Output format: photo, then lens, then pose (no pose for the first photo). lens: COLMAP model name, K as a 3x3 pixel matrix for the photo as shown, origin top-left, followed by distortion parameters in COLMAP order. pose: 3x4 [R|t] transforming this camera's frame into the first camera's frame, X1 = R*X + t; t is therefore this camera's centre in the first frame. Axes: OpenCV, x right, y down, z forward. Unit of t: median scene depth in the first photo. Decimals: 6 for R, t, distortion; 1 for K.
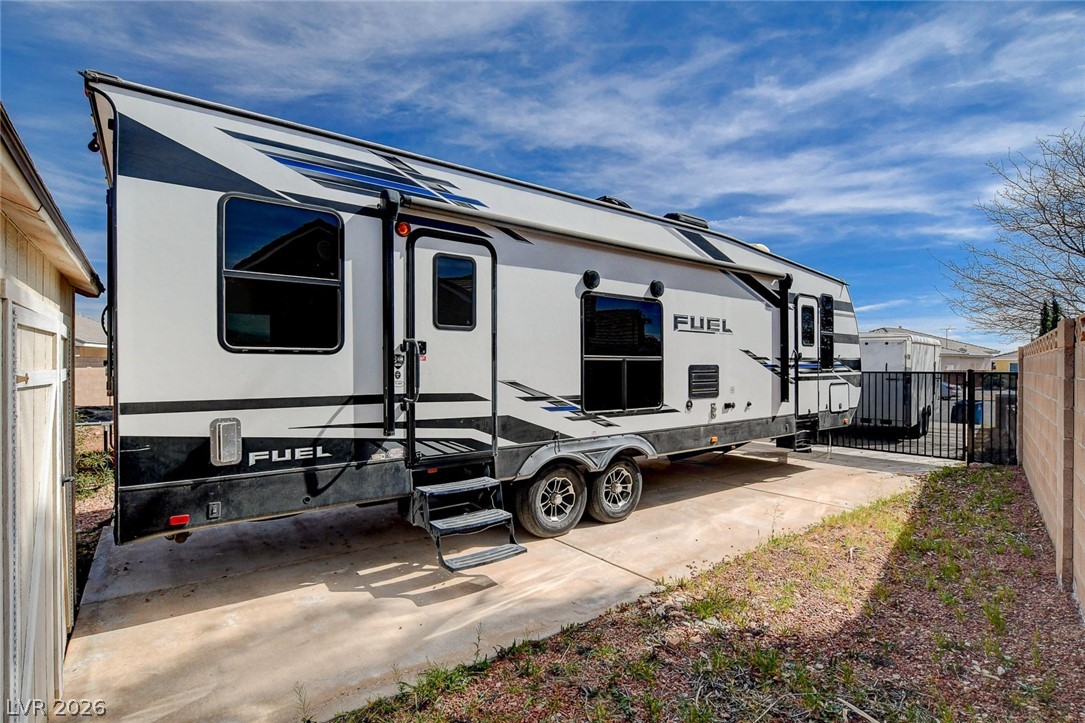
lens RADIAL K [[528.9, 0, 543.4], [0, 528.9, 372.6], [0, 0, 1]] dist [-0.013479, 0.000439]
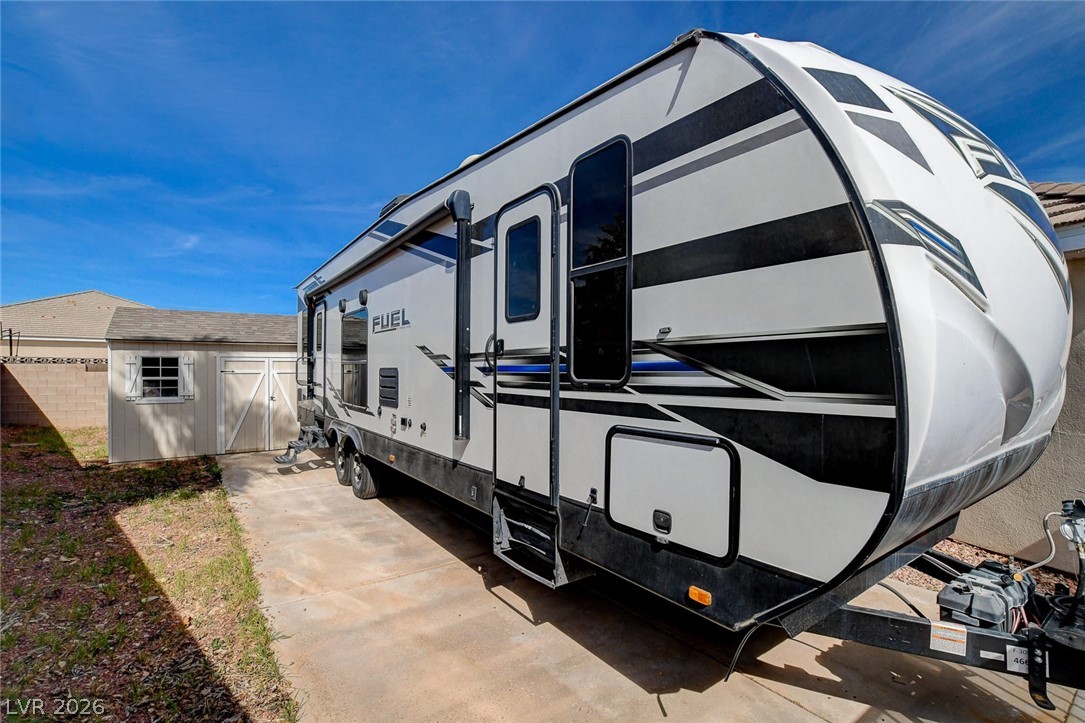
lens RADIAL K [[487.0, 0, 539.7], [0, 487.0, 369.5], [0, 0, 1]] dist [-0.018453, 0.000136]
pose [[-0.040636, 0.003497, -0.999168, 1.040724], [-0.008450, 0.999957, 0.003844, -0.016443], [0.999138, 0.008599, -0.040605, 1.223039]]
